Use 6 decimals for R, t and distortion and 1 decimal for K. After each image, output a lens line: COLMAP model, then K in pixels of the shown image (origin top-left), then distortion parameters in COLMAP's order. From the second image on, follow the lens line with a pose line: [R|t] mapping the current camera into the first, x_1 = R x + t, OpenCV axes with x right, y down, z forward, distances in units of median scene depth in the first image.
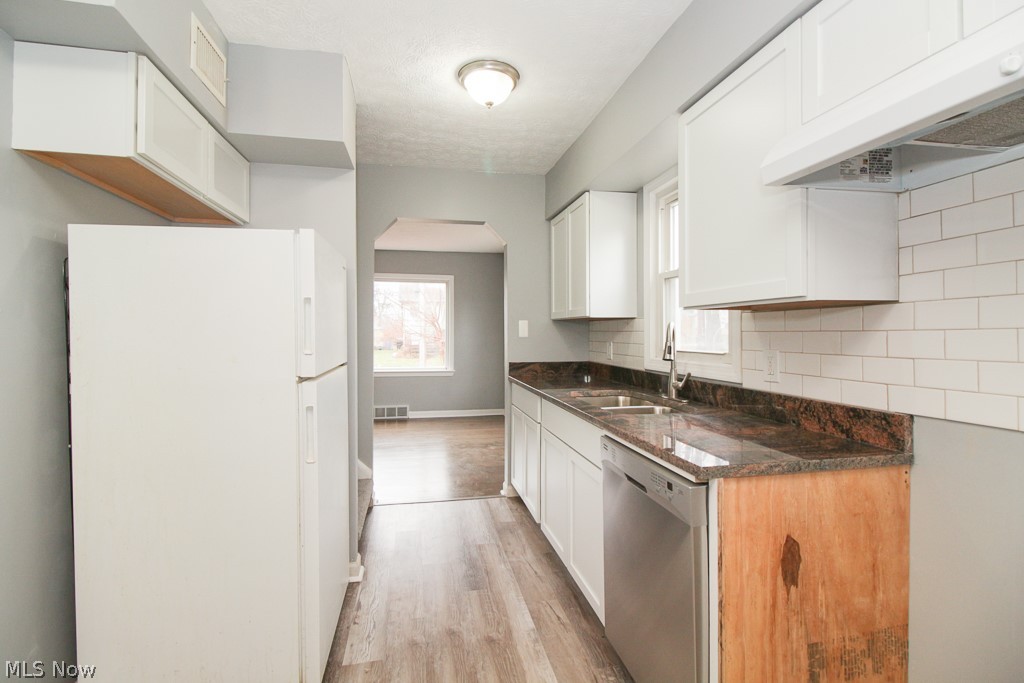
lens RADIAL K [[476.8, 0, 518.6], [0, 476.8, 333.2], [0, 0, 1]] dist [0.003377, -0.004928]
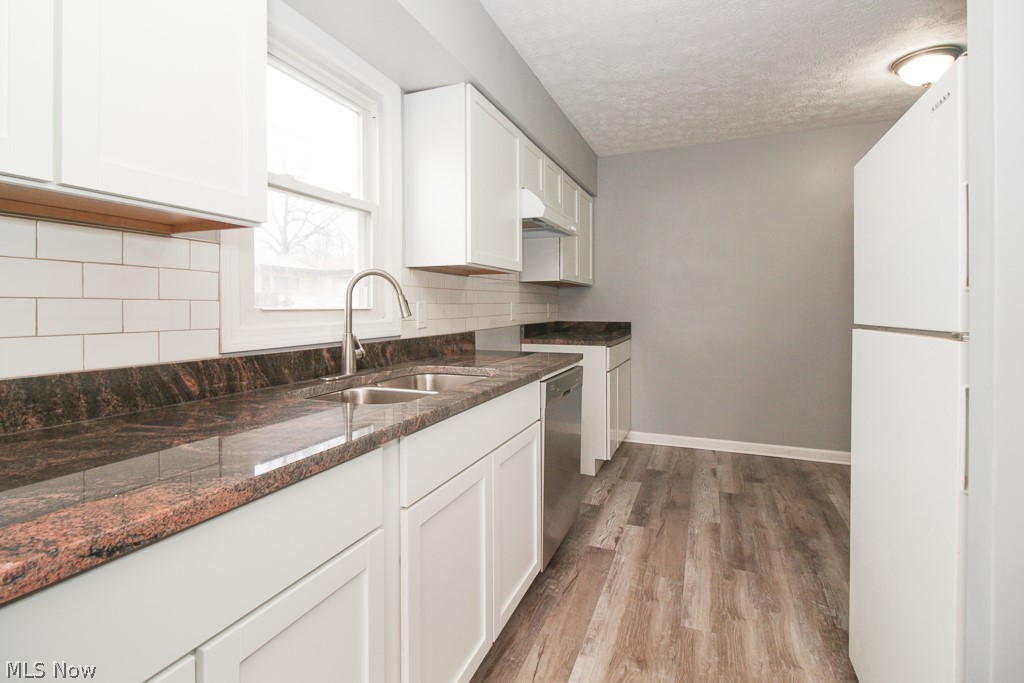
lens RADIAL K [[476.8, 0, 510.5], [0, 476.8, 305.7], [0, 0, 1]] dist [0.003377, -0.004928]
pose [[-0.820403, 0.005145, 0.571762, -0.321915], [0.005631, 0.999984, -0.000918, 0.041821], [-0.571757, 0.002467, -0.820419, 1.688634]]
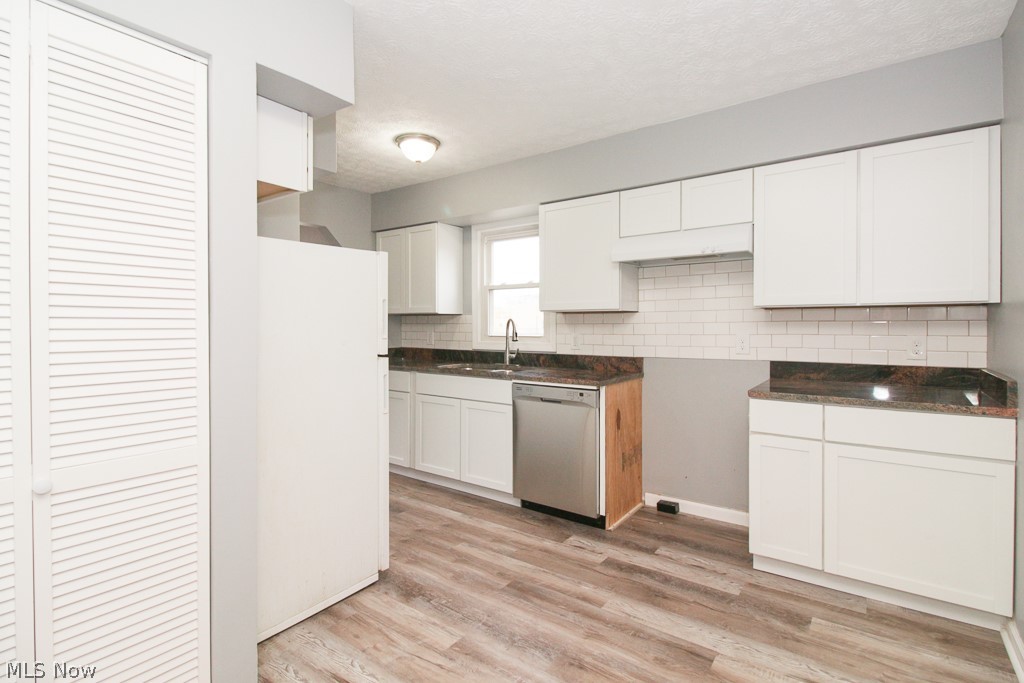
lens RADIAL K [[476.8, 0, 520.0], [0, 476.8, 331.6], [0, 0, 1]] dist [0.003377, -0.004928]
pose [[0.735080, -0.004065, 0.677969, -0.868990], [-0.000706, 0.999977, 0.006761, 0.013825], [-0.677980, -0.005449, 0.735060, -0.258427]]
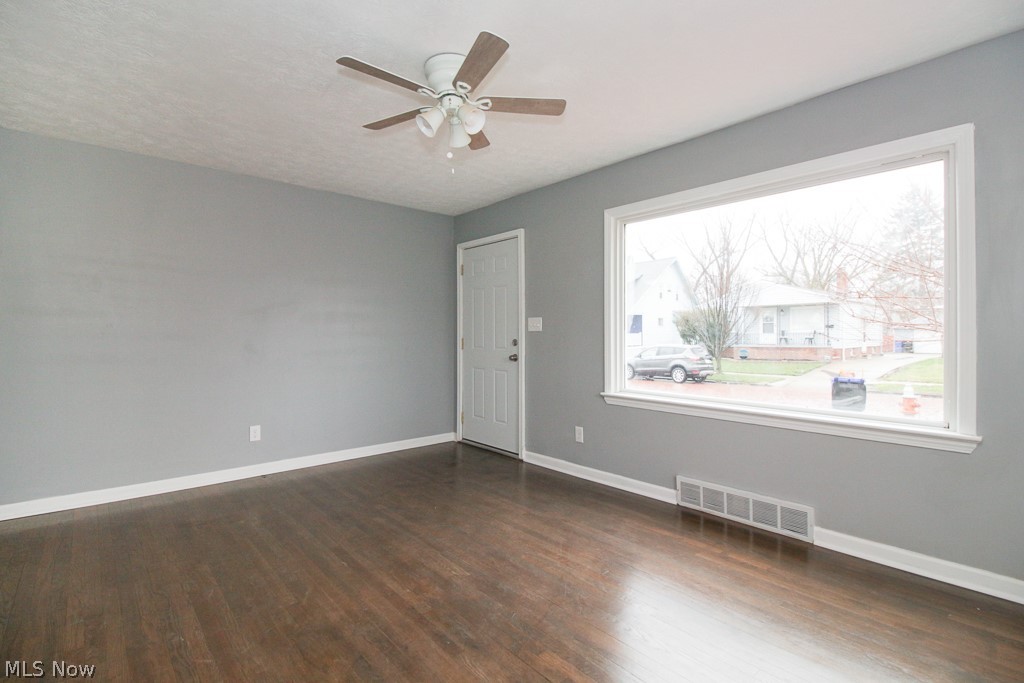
lens RADIAL K [[476.8, 0, 504.9], [0, 476.8, 326.4], [0, 0, 1]] dist [0.003377, -0.004928]
pose [[0.485051, -0.012051, -0.874403, -0.059941], [-0.003165, 0.999874, -0.015537, 0.045961], [0.874480, 0.010304, 0.484952, 2.056915]]
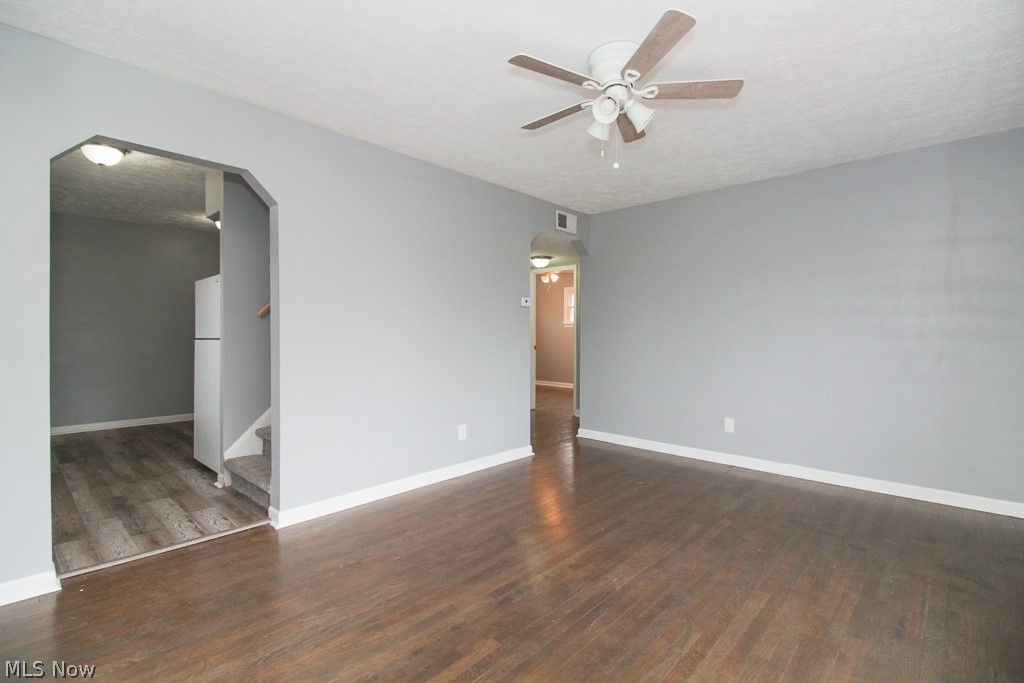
lens RADIAL K [[476.8, 0, 525.0], [0, 476.8, 332.4], [0, 0, 1]] dist [0.003377, -0.004928]
pose [[-0.815554, 0.003663, -0.578670, -0.305873], [-0.000804, 0.999972, 0.007463, 0.032034], [0.578681, 0.006551, -0.815528, 3.281610]]
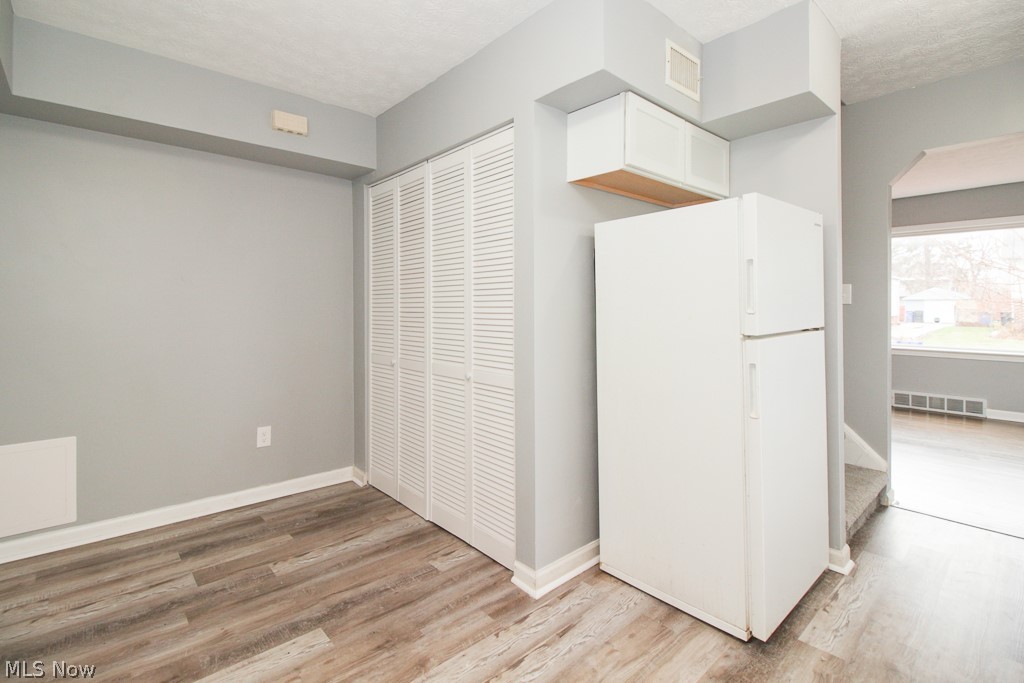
lens RADIAL K [[476.8, 0, 503.4], [0, 476.8, 305.2], [0, 0, 1]] dist [0.003377, -0.004928]
pose [[0.488827, -0.003886, -0.872372, 0.146731], [0.003684, 0.999990, -0.002390, 0.019235], [0.872373, -0.002045, 0.488837, 0.011918]]
